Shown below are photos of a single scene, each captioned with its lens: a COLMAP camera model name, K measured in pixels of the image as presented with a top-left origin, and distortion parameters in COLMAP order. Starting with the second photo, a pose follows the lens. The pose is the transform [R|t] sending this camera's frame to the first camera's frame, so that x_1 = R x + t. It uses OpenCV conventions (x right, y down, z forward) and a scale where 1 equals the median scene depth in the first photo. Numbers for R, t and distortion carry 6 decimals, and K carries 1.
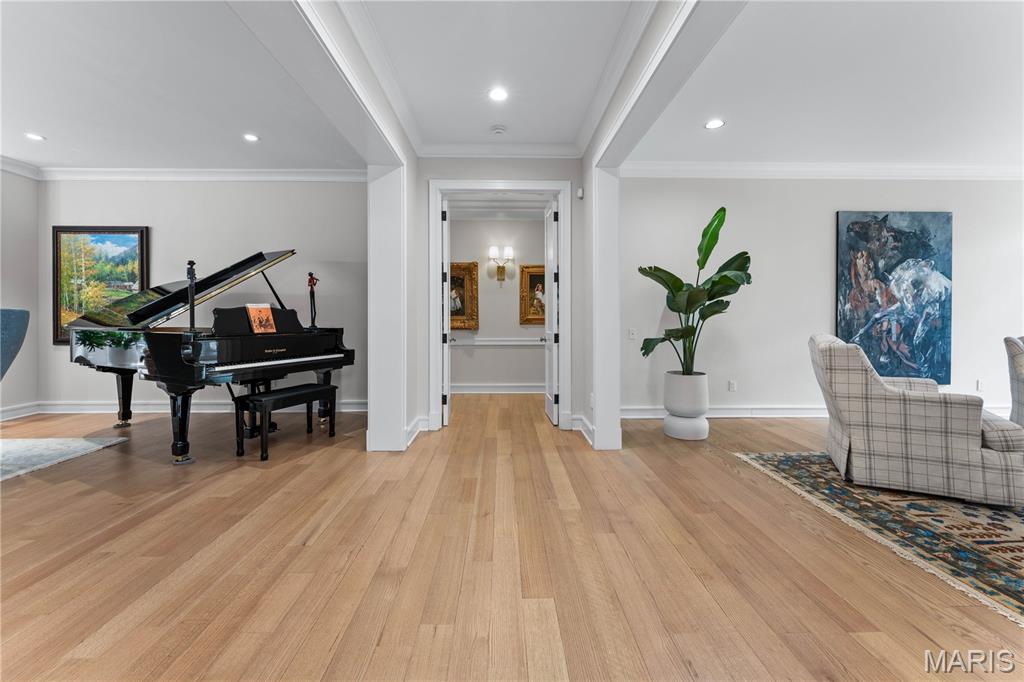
lens RADIAL K [[419.0, 0, 507.2], [0, 419.0, 323.9], [0, 0, 1]] dist [-0.001014, -0.000211]
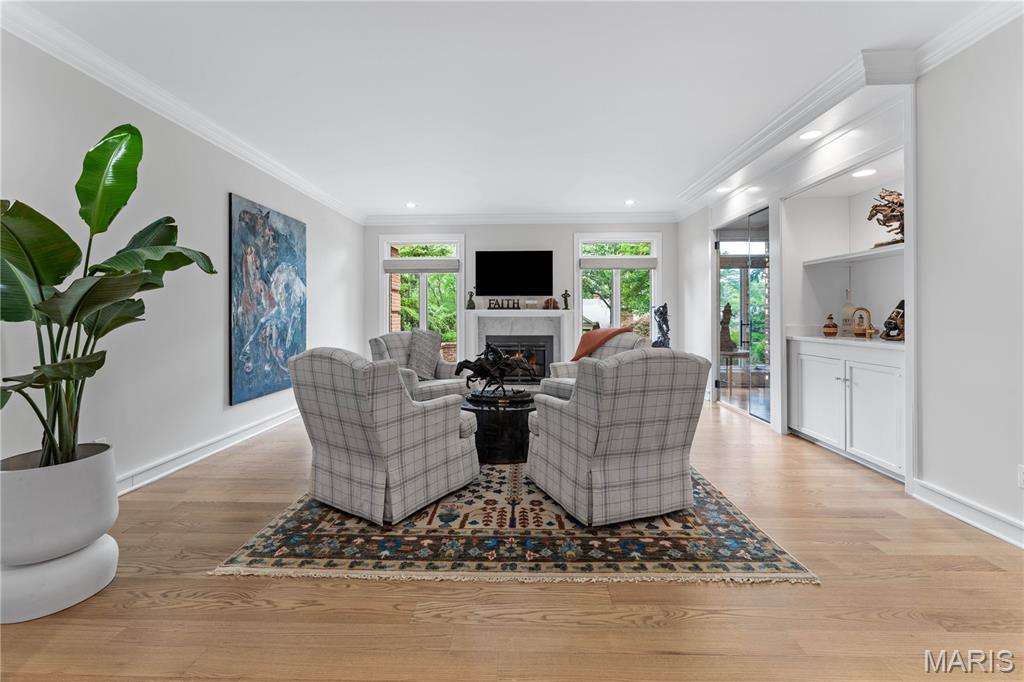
lens RADIAL K [[424.7, 0, 507.8], [0, 424.7, 309.0], [0, 0, 1]] dist [0.000618, -0.000094]
pose [[0.045162, 0.010195, 0.998928, -0.011596], [0.021807, 0.999700, -0.011189, -0.025324], [-0.998742, 0.022289, 0.044926, 0.497740]]
